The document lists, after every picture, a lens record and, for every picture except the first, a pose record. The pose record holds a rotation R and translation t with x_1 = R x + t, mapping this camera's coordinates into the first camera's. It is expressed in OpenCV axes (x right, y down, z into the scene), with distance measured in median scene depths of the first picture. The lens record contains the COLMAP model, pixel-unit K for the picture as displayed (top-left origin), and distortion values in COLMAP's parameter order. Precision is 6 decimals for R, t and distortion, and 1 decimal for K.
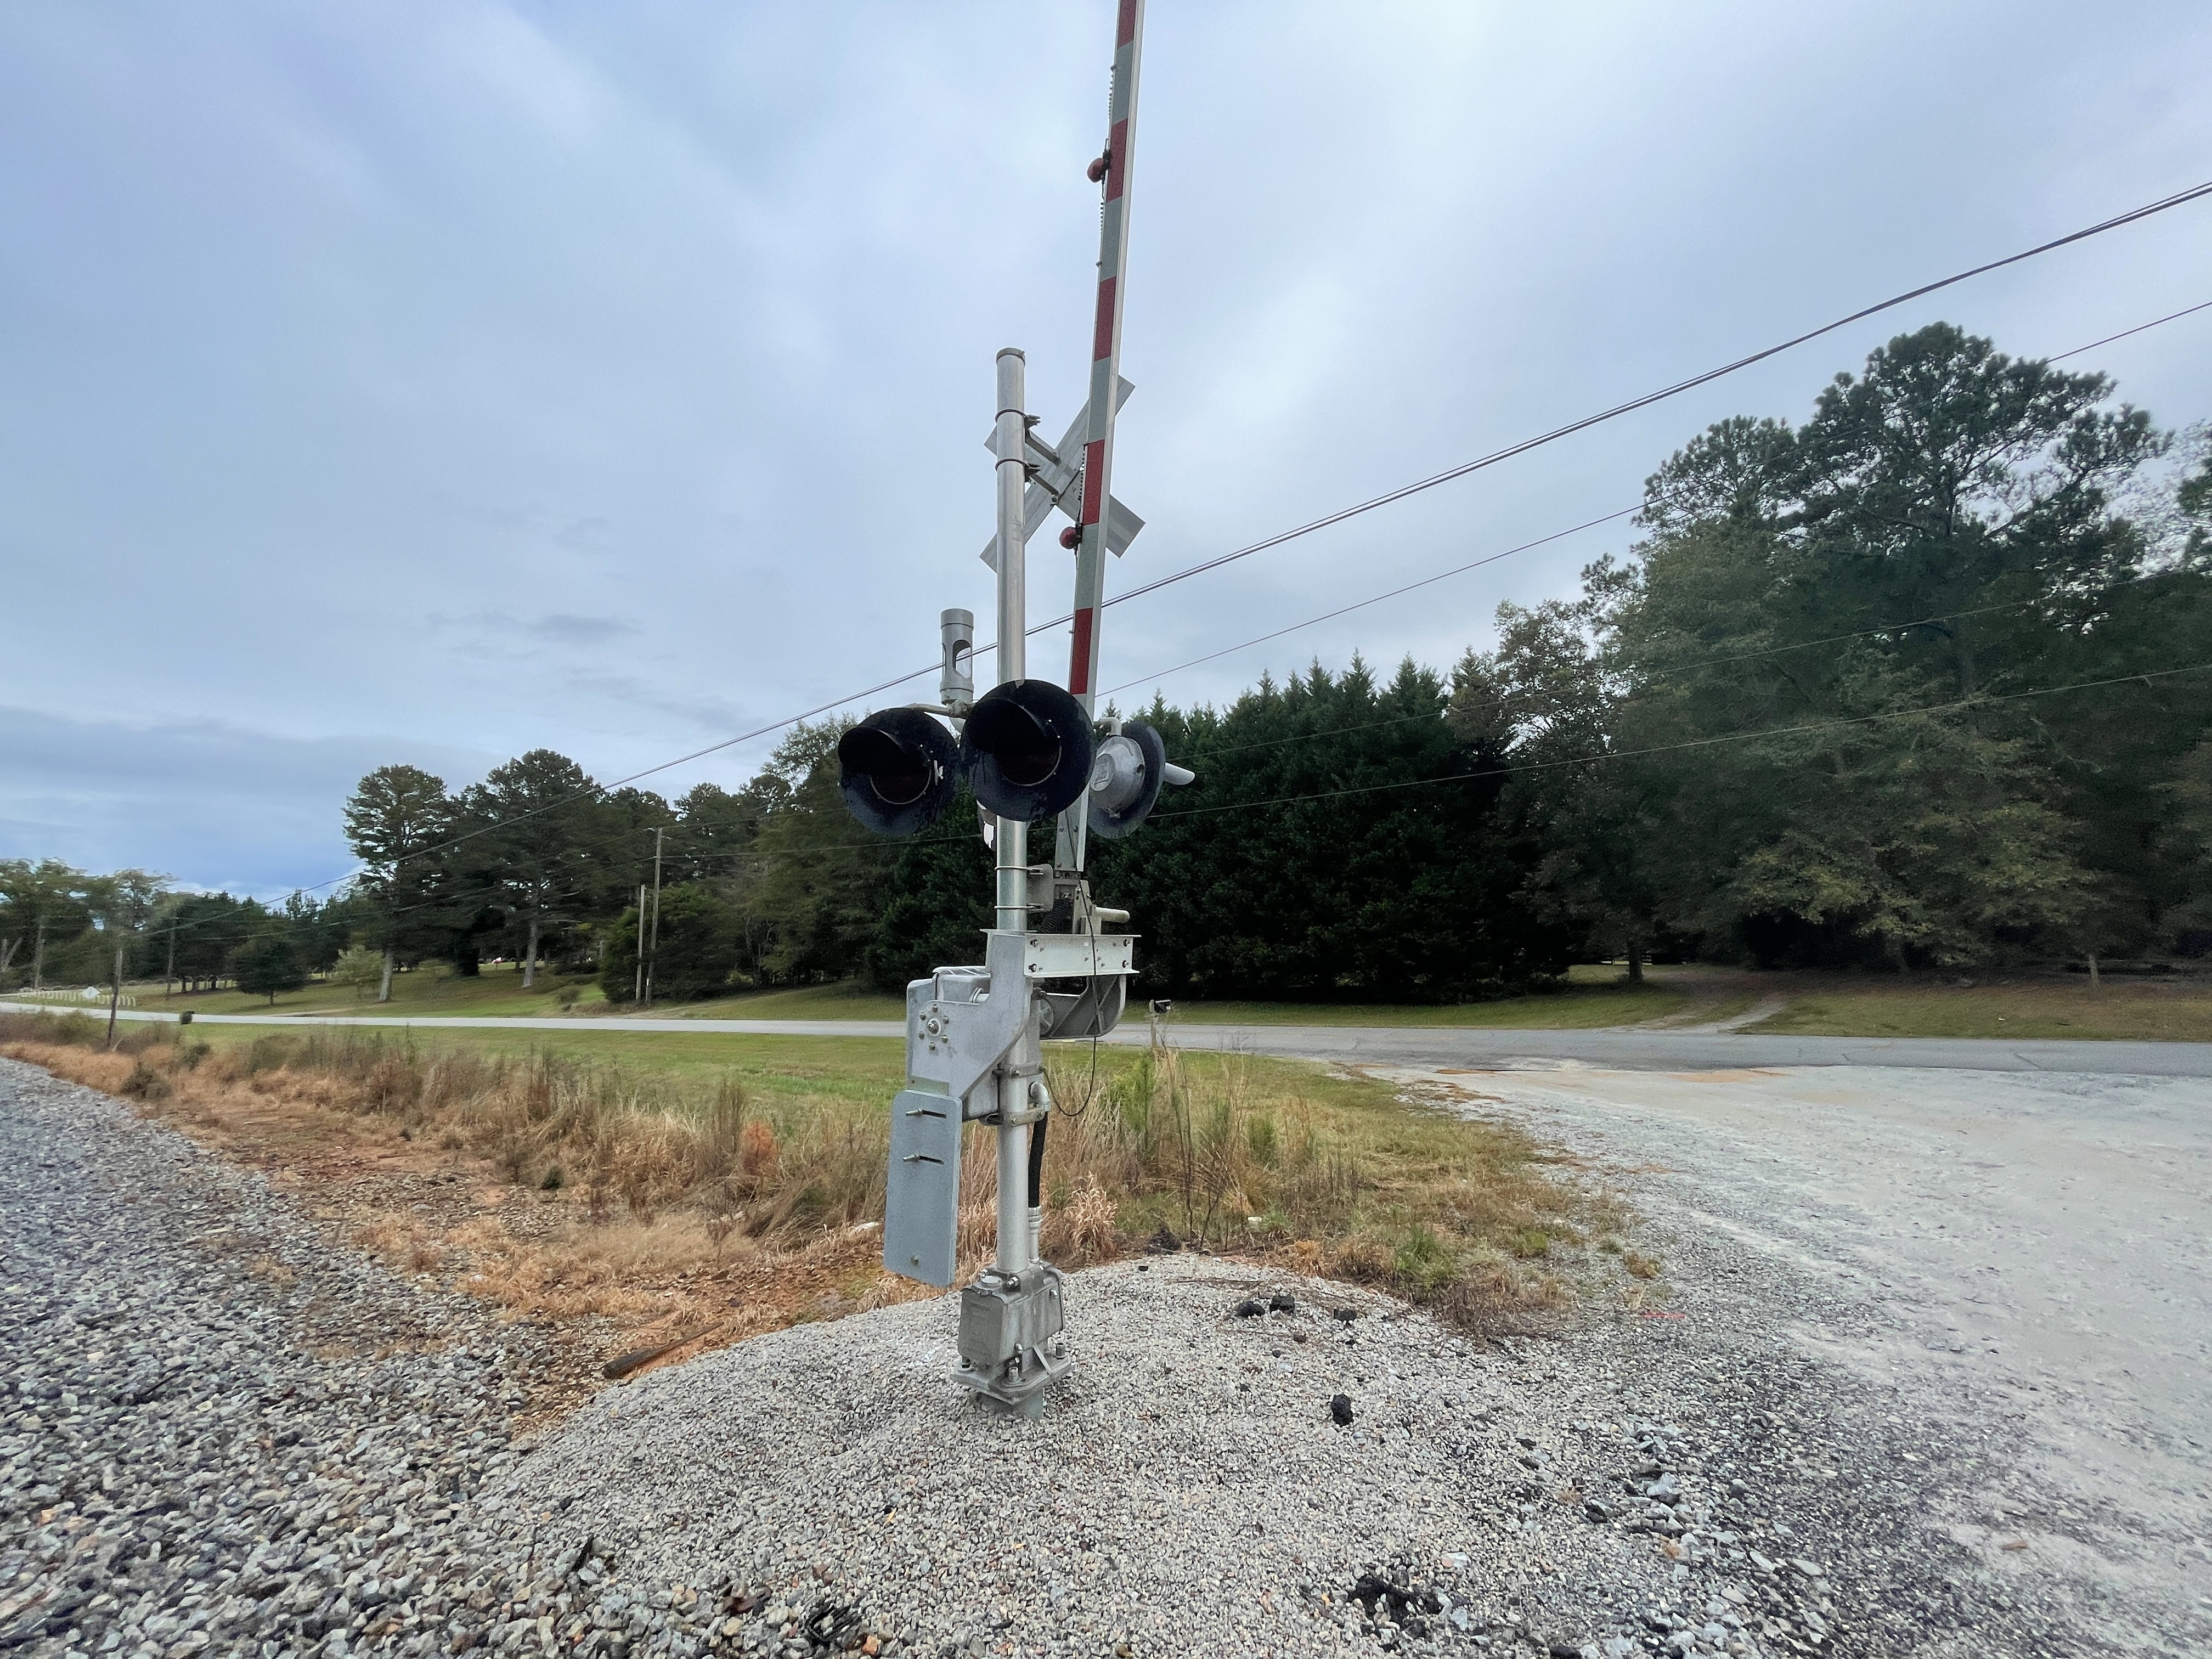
lens RADIAL K [[918.9, 0, 1150.0], [0, 918.9, 836.3], [0, 0, 1]] dist [0.001314, -0.000242]
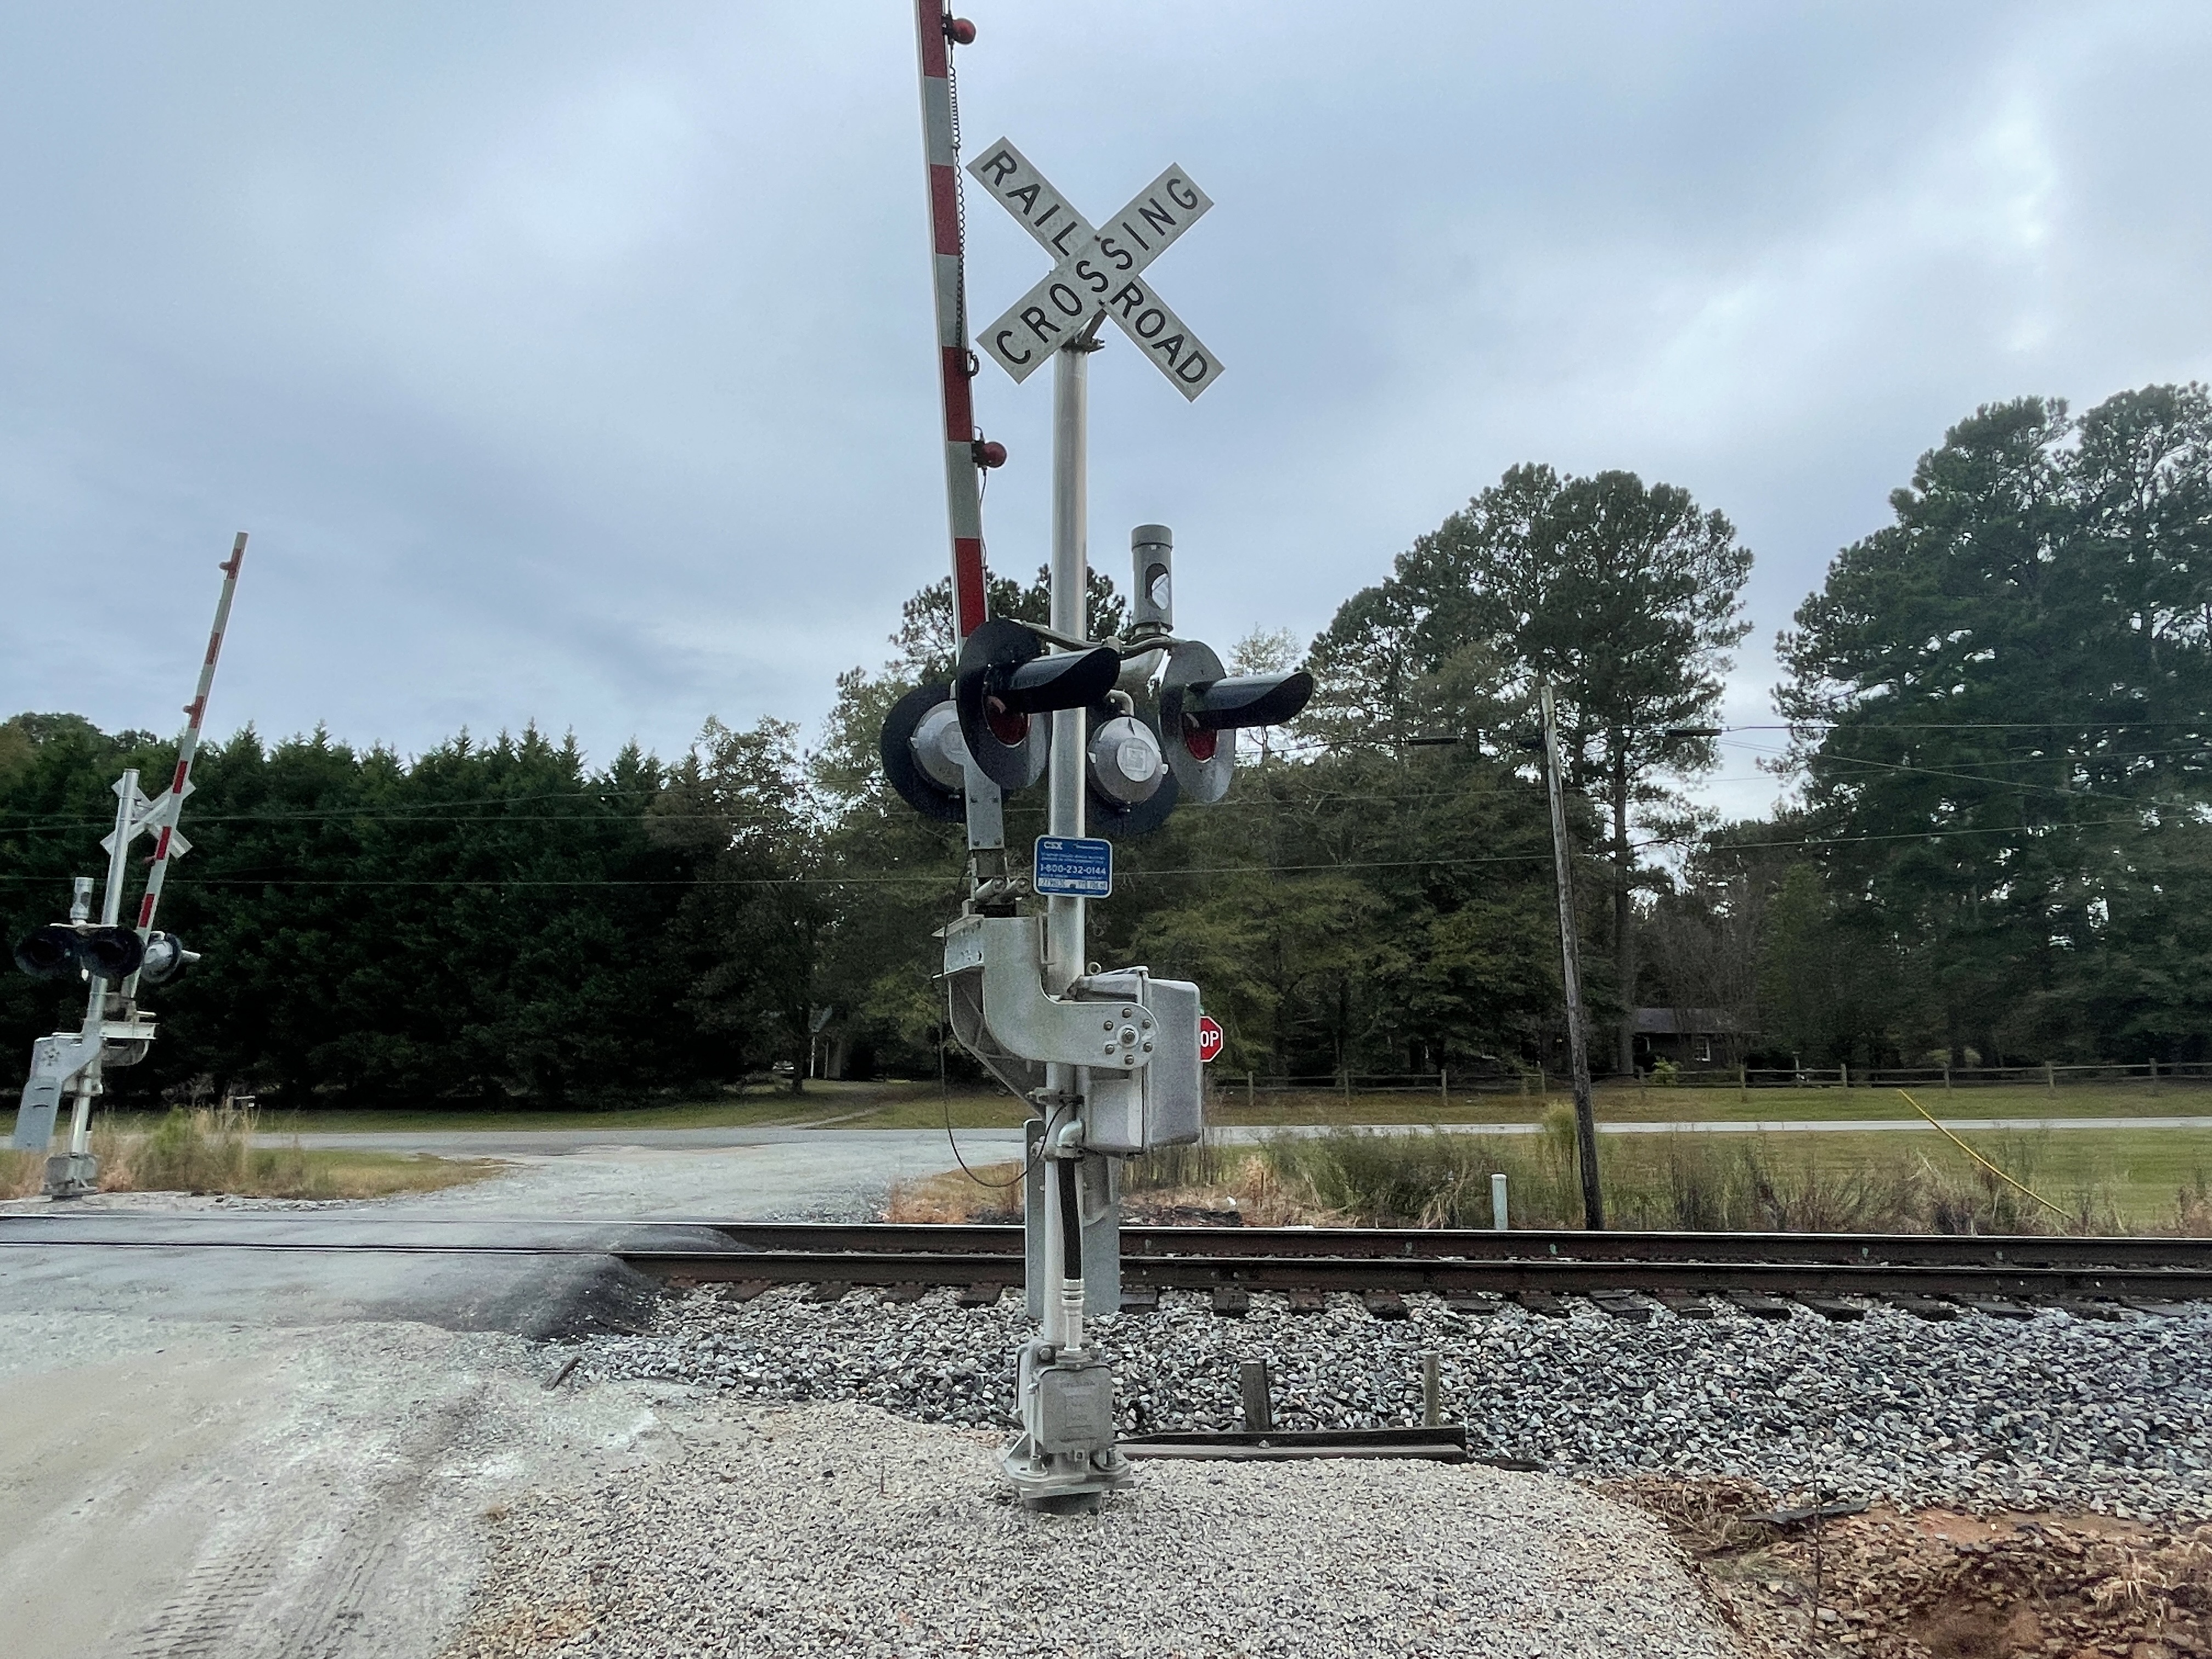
lens RADIAL K [[1266.6, 0, 1106.5], [0, 1266.6, 827.9], [0, 0, 1]] dist [0.003851, -0.002709]
pose [[0.847730, 0.124921, 0.515509, 0.036712], [-0.092597, 0.991801, -0.088067, -0.039407], [-0.522284, 0.026922, 0.852347, -0.367365]]
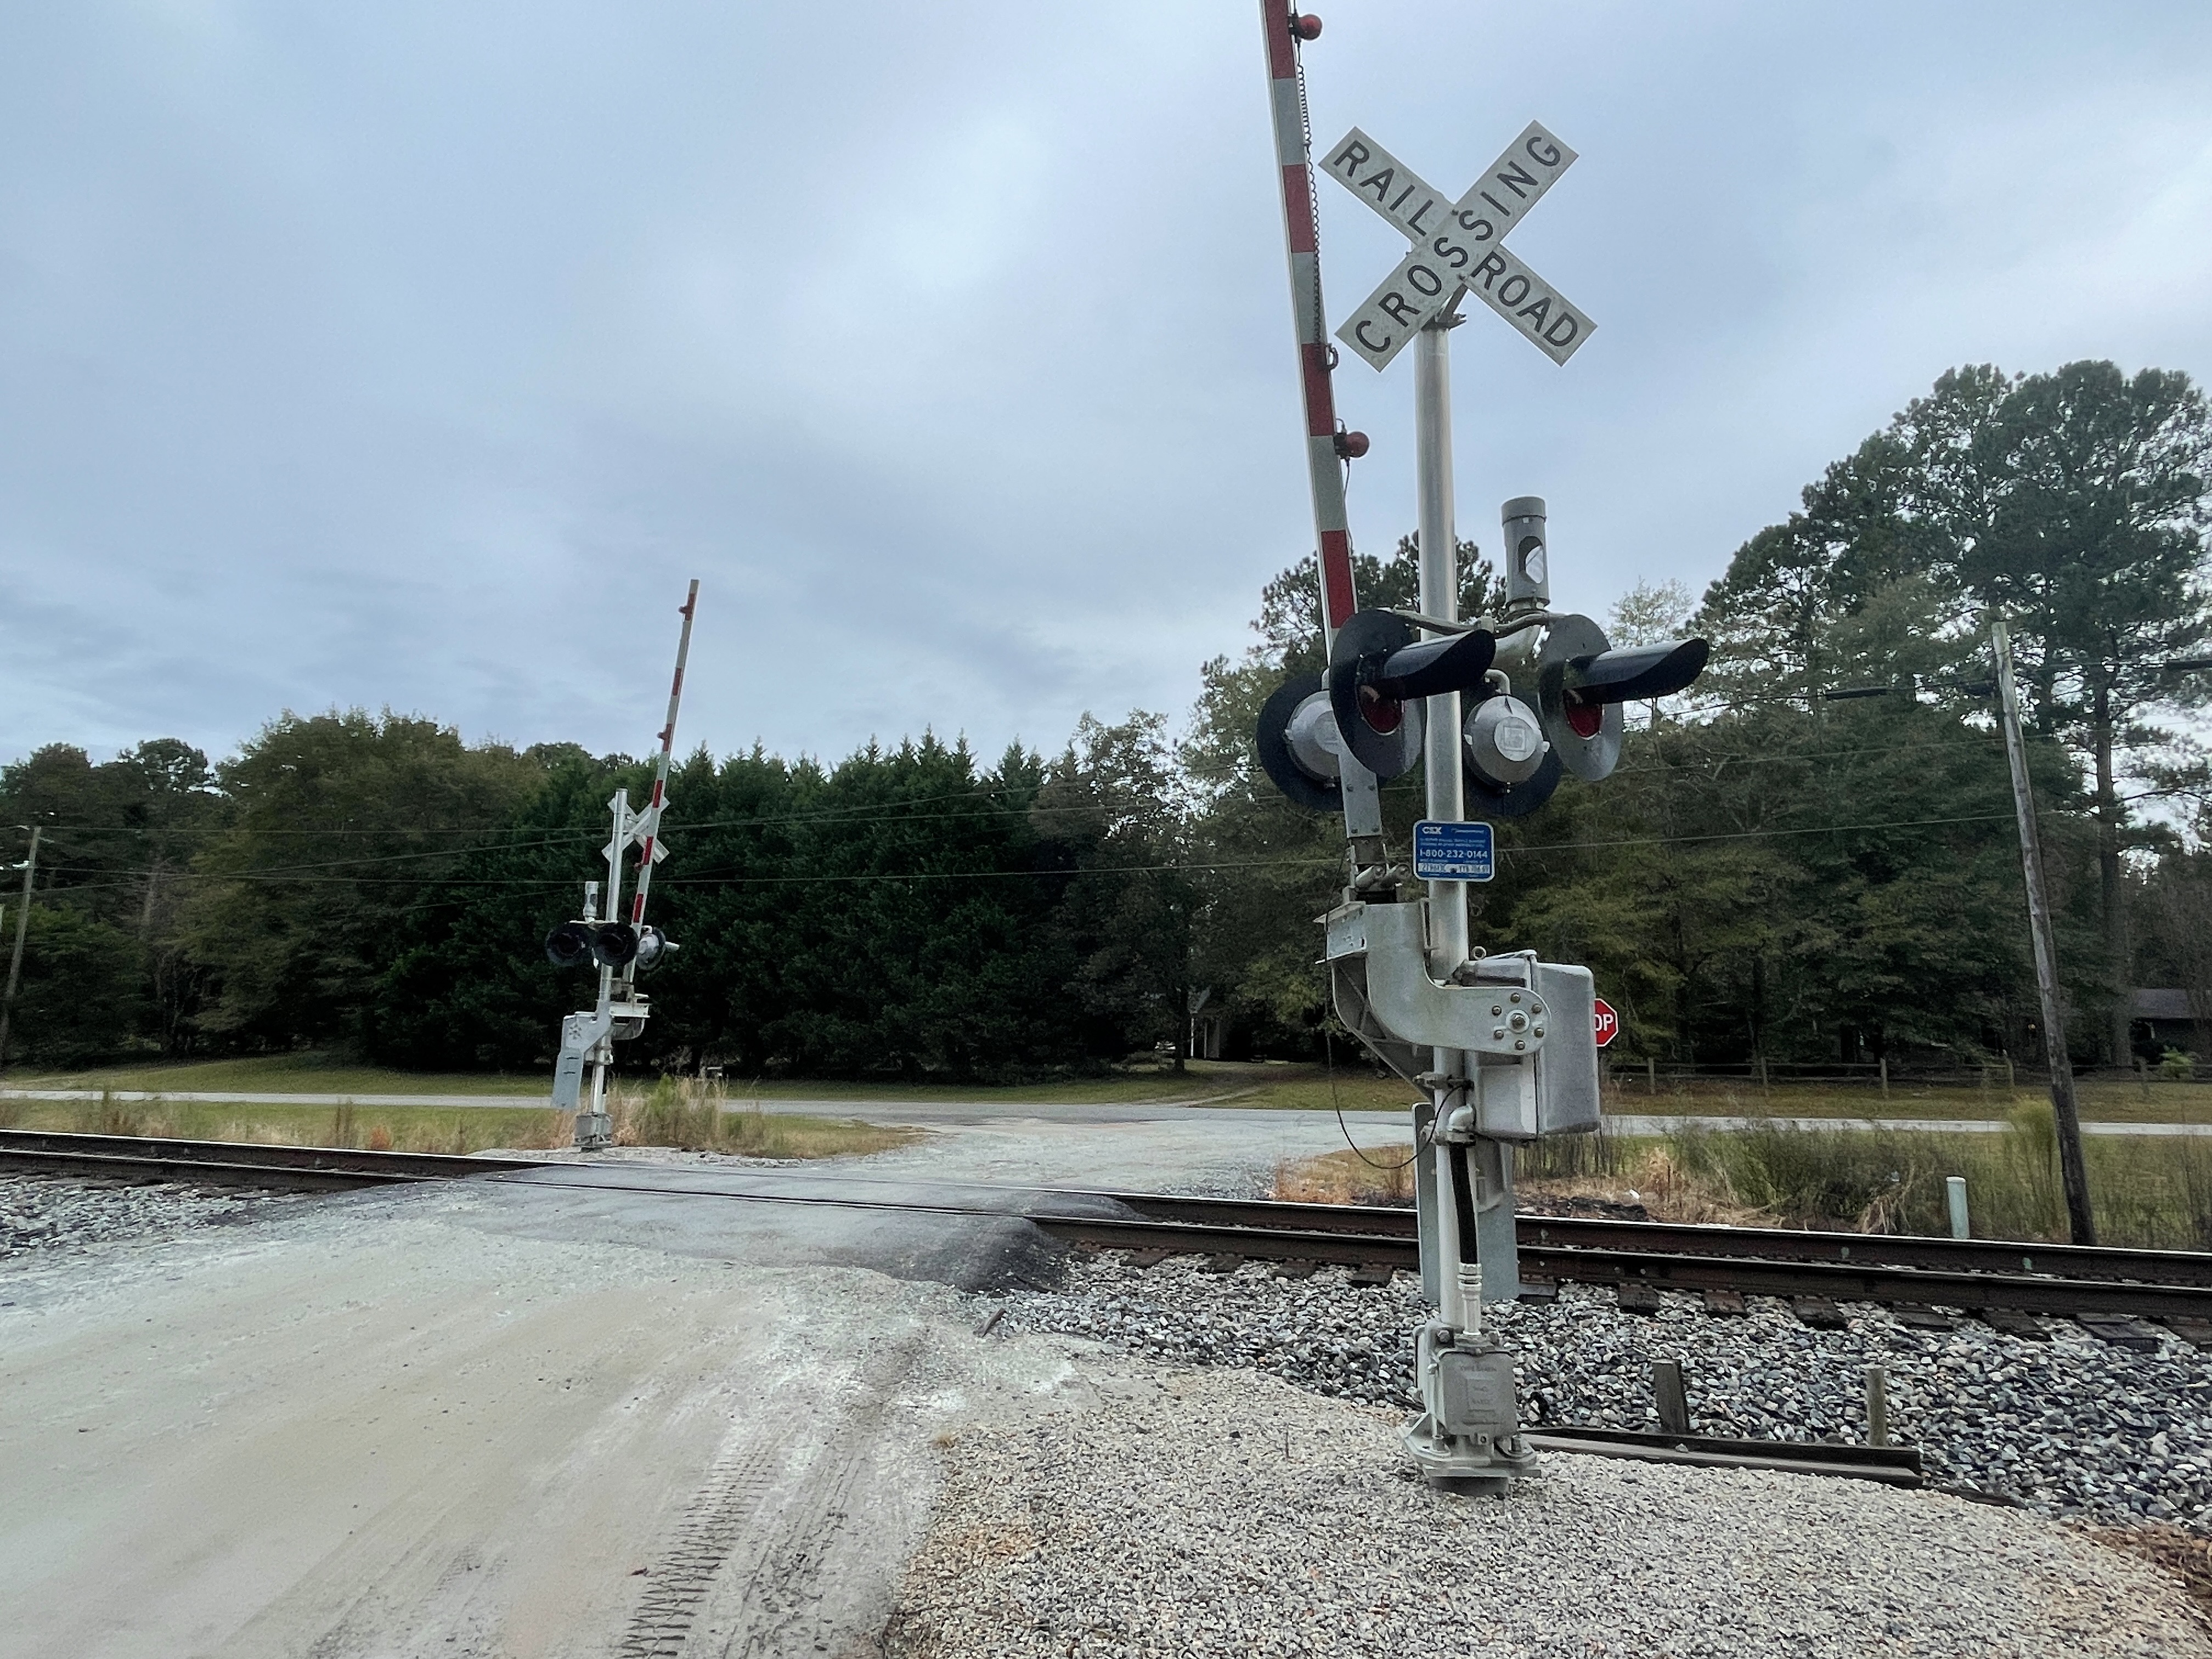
lens RADIAL K [[1266.6, 0, 1124.8], [0, 1266.6, 825.9], [0, 0, 1]] dist [0.003851, -0.002709]
pose [[0.959672, 0.085187, 0.267903, 0.034384], [-0.073742, 0.995894, -0.052516, -0.039826], [-0.271276, 0.030642, 0.962014, -0.369991]]
